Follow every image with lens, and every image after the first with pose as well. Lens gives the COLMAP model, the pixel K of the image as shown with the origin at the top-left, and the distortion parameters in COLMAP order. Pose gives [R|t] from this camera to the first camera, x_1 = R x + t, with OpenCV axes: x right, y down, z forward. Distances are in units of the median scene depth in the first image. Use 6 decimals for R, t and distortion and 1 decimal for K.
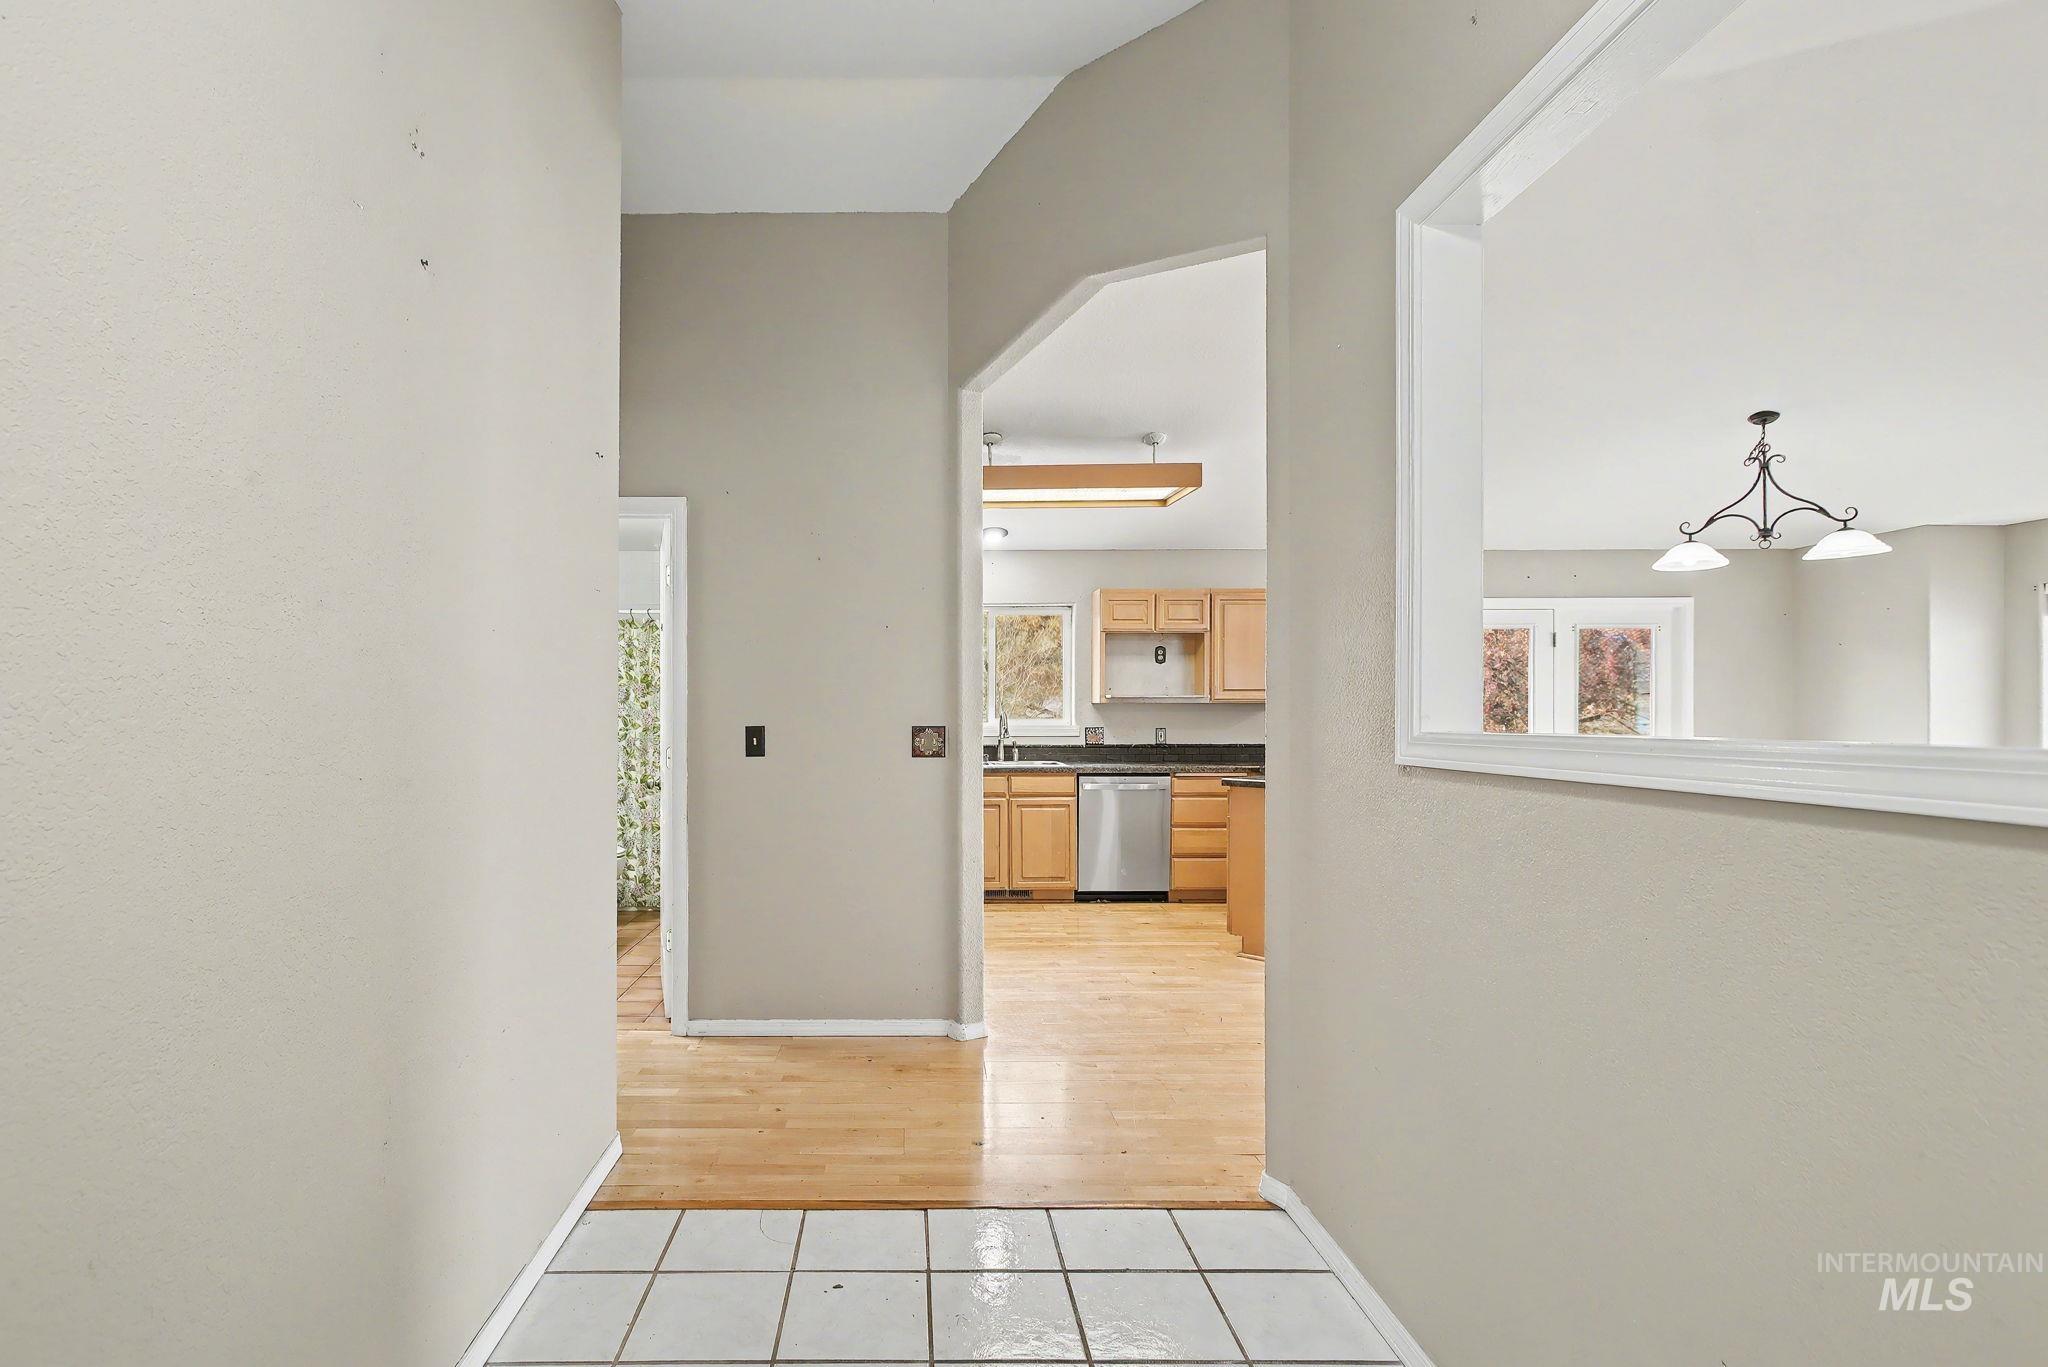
lens RADIAL K [[1006.0, 0, 873.3], [0, 1006.0, 710.9], [0, 0, 1]] dist [-0.010269, 0.001882]
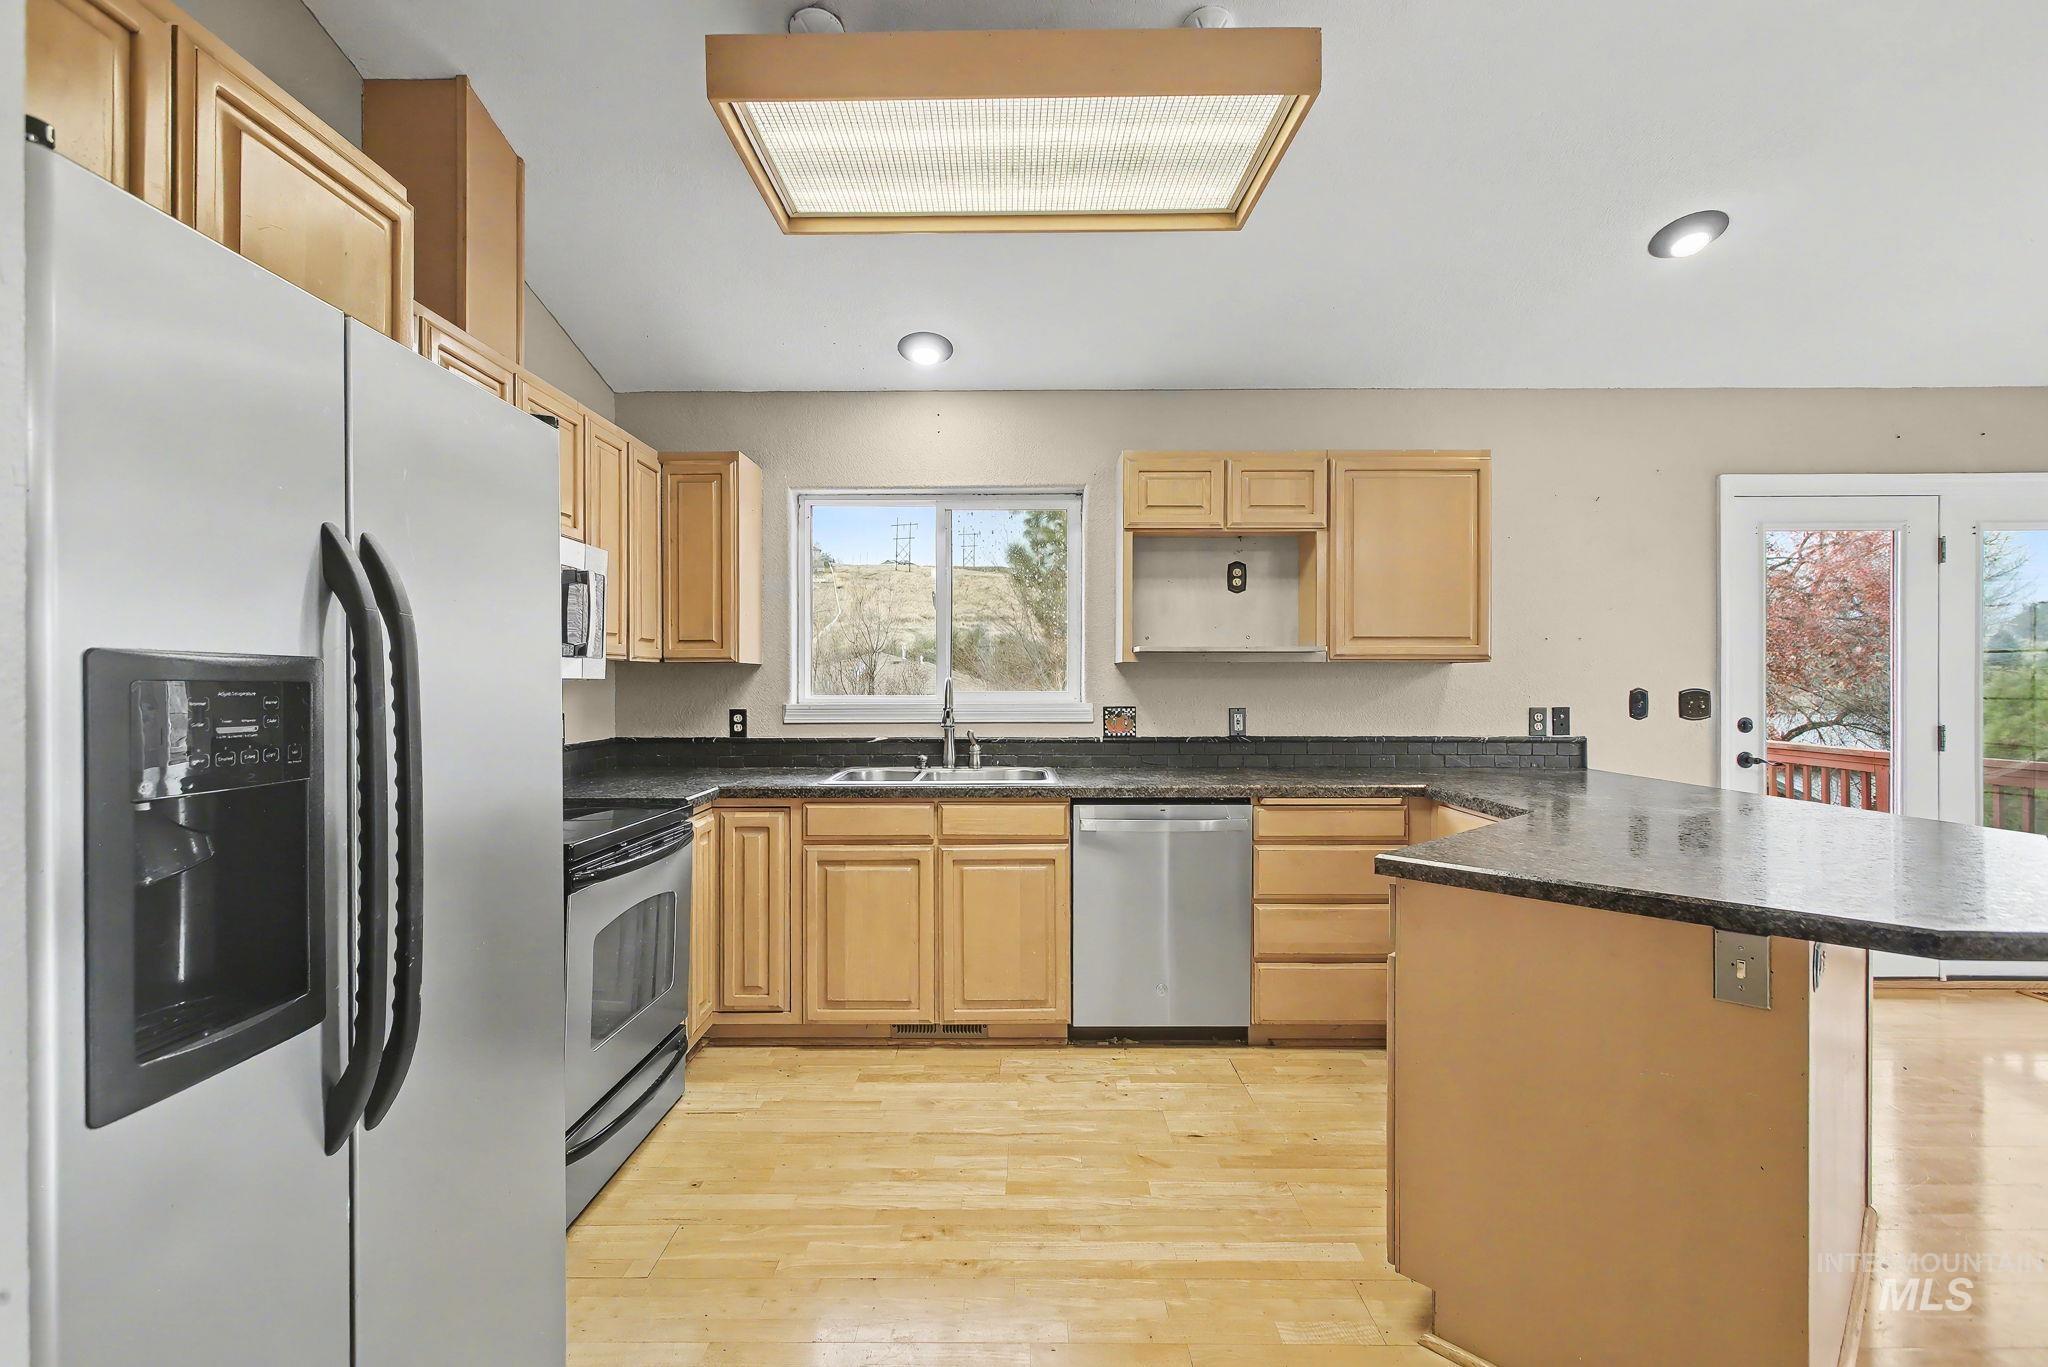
lens RADIAL K [[906.0, 0, 1010.0], [0, 906.0, 683.7], [0, 0, 1]] dist [0.001184, 0.000447]
pose [[0.999992, -0.001386, 0.003843, 0.164666], [0.001374, 0.999994, 0.003195, 0.001872], [-0.003848, -0.003189, 0.999988, 0.518972]]
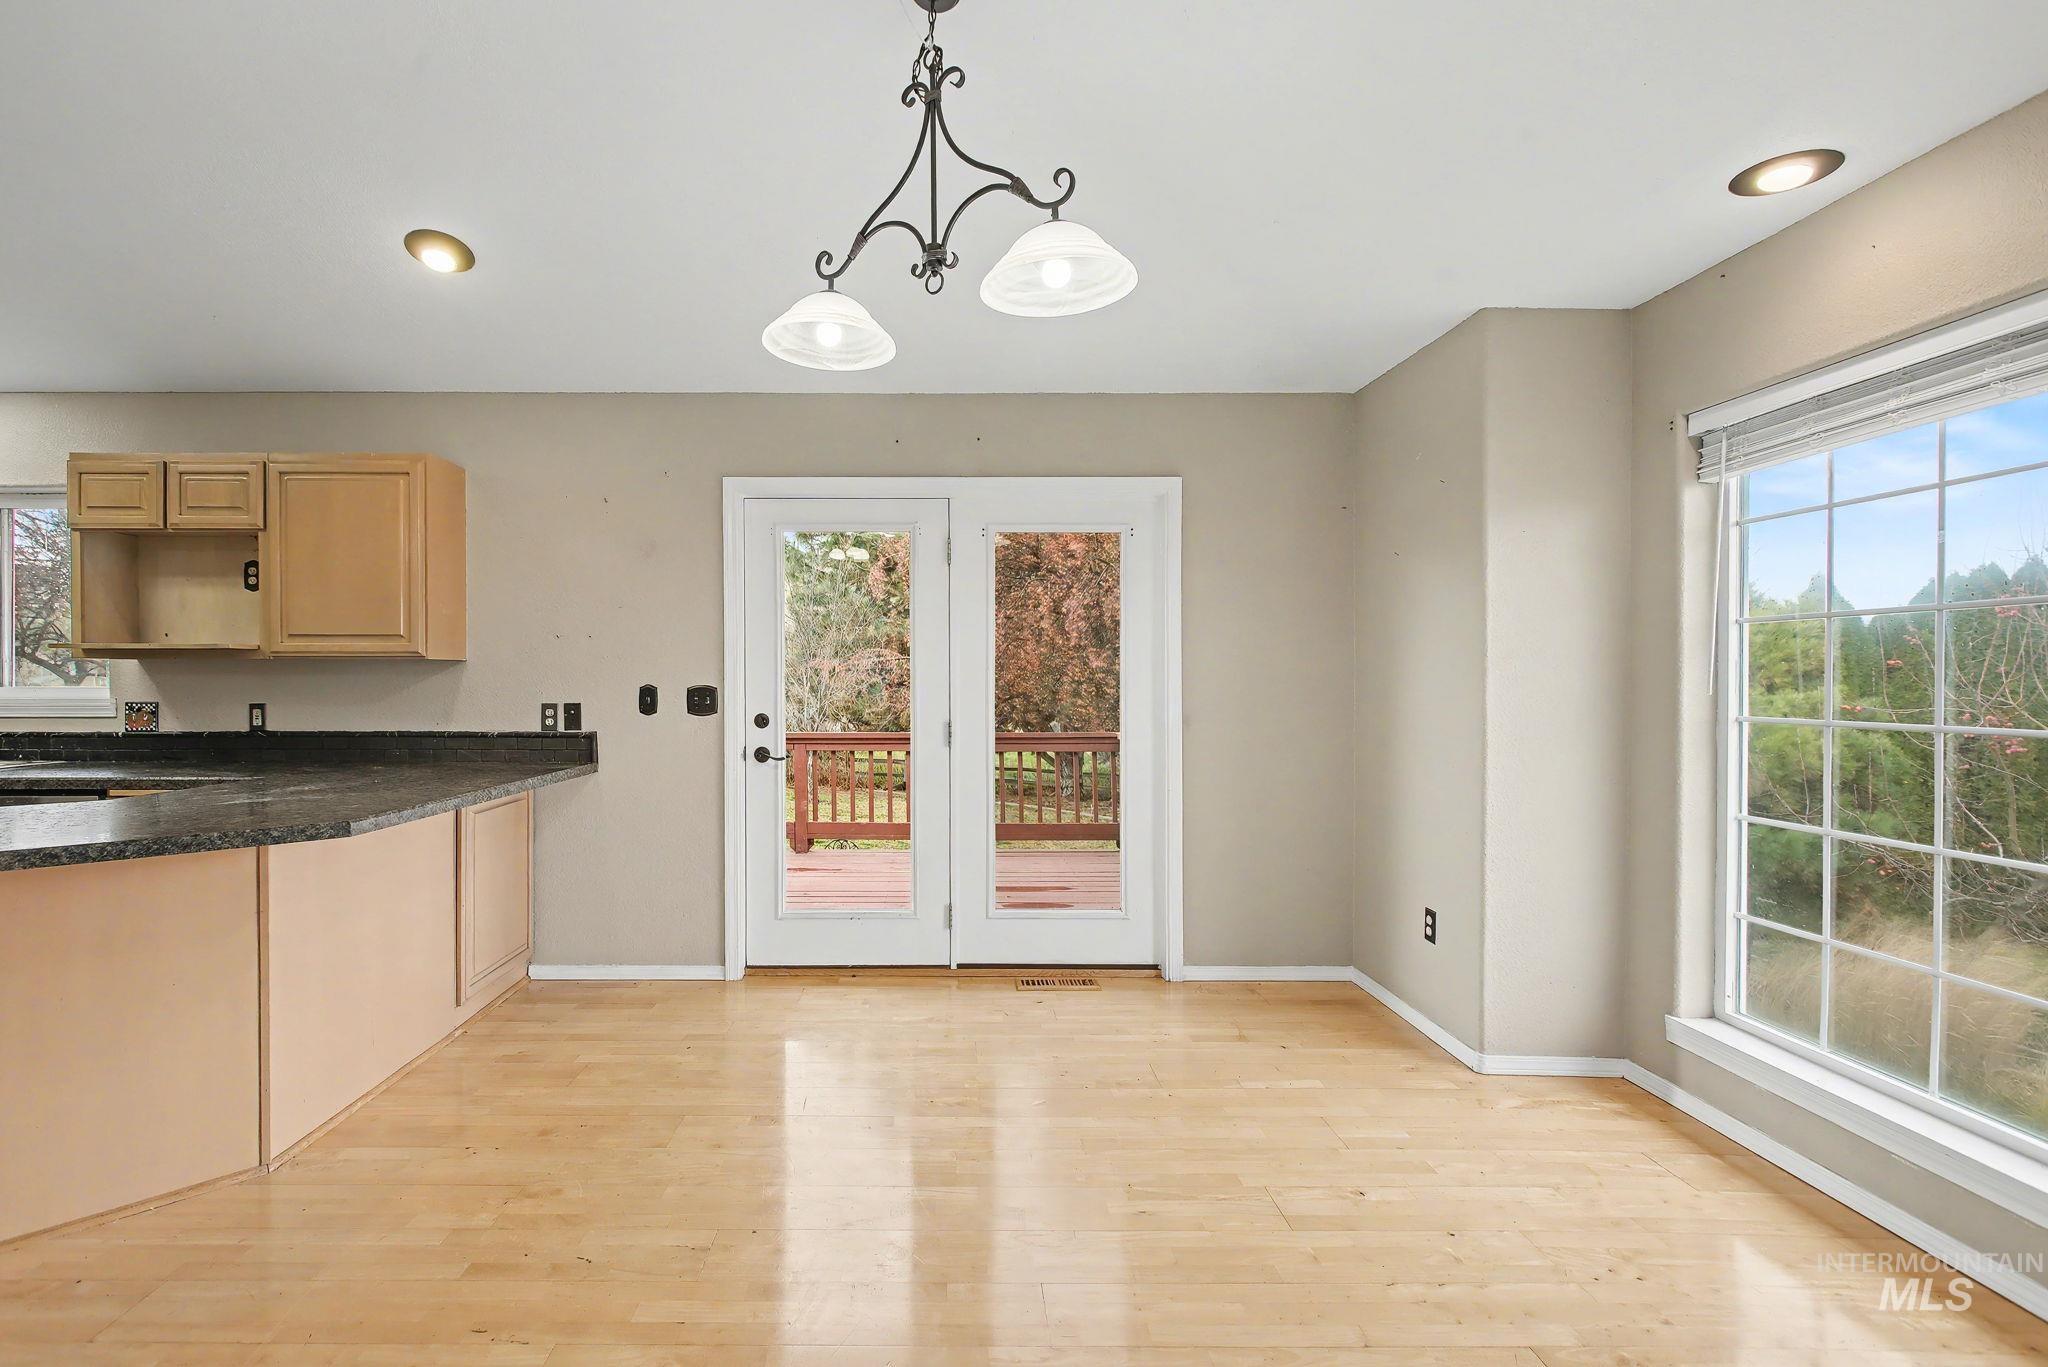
lens RADIAL K [[950.7, 0, 981.1], [0, 950.7, 680.9], [0, 0, 1]] dist [0.001233, -0.000444]
pose [[0.999875, -0.000255, 0.015817, 0.726125], [0.000191, 0.999992, 0.004019, 0.002153], [-0.015818, -0.004016, 0.999867, 0.472820]]
